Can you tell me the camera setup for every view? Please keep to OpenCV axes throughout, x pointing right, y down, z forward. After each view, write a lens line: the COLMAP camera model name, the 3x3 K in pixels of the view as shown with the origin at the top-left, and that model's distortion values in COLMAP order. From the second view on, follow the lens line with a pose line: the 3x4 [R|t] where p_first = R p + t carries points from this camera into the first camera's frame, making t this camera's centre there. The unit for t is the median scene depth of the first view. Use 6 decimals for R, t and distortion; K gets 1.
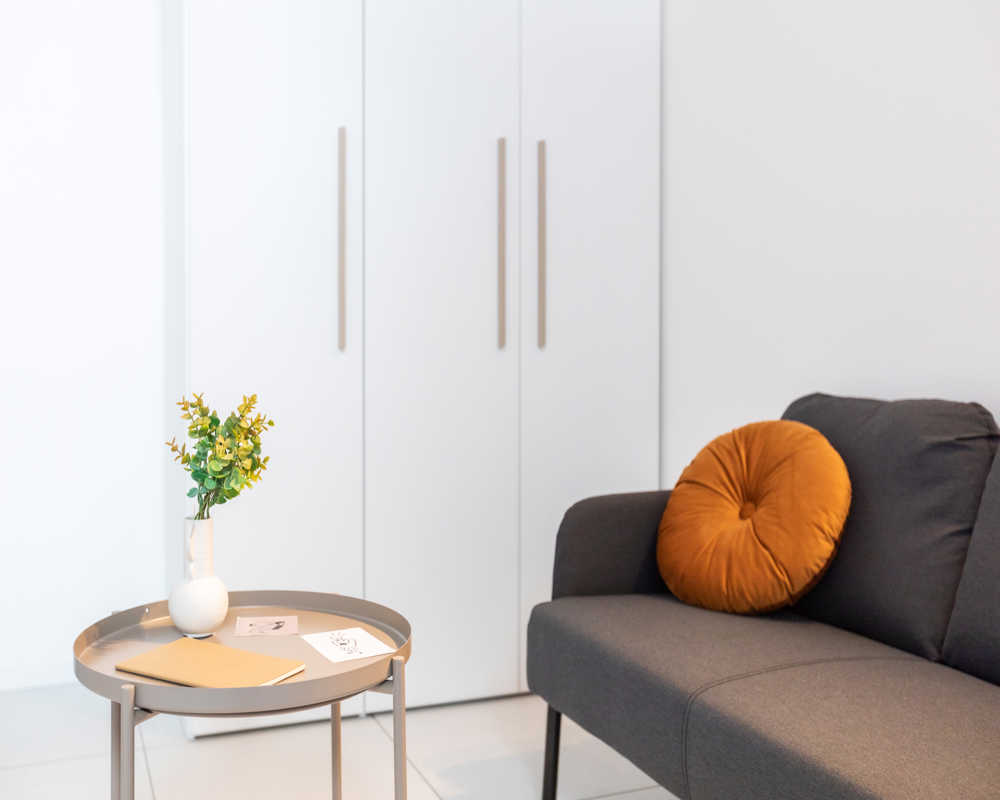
lens RADIAL K [[1039.8, 0, 431.5], [0, 1039.8, 347.1], [0, 0, 1]] dist [-0.015121, 0.000000]
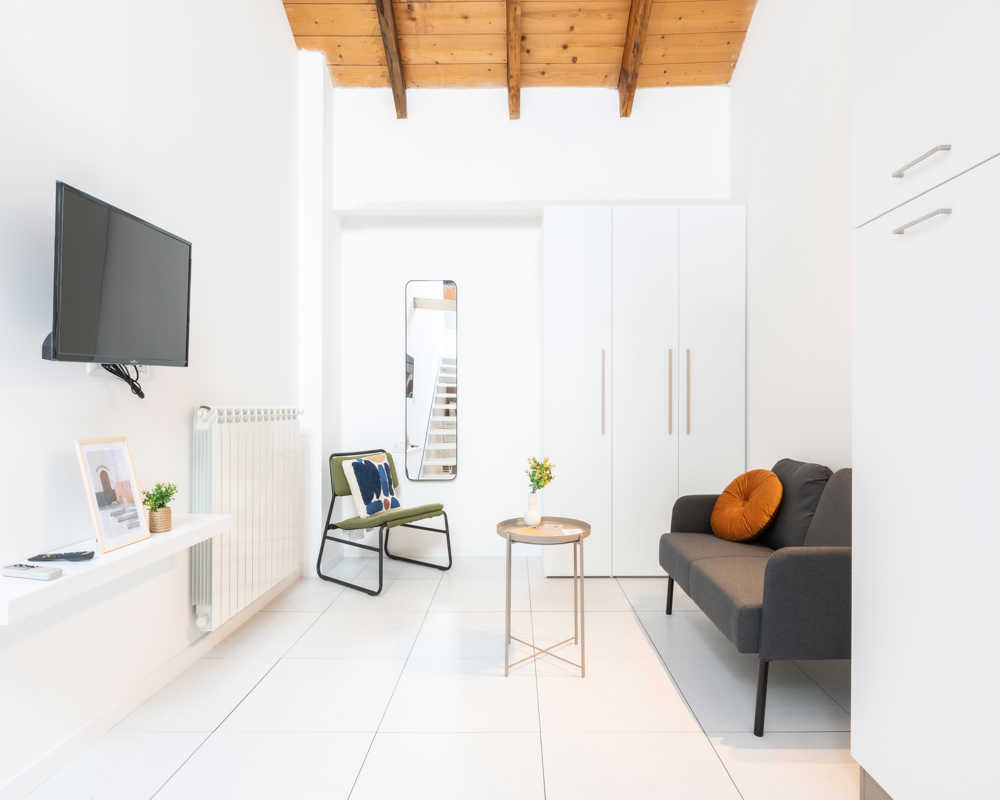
lens RADIAL K [[604.2, 0, 504.5], [0, 604.2, 401.0], [0, 0, 1]] dist [-0.001296, 0.002489]
pose [[0.931061, -0.001286, -0.364862, 0.405428], [-0.002030, 0.999960, -0.008704, -0.117064], [0.364859, 0.008845, 0.931021, -0.864330]]
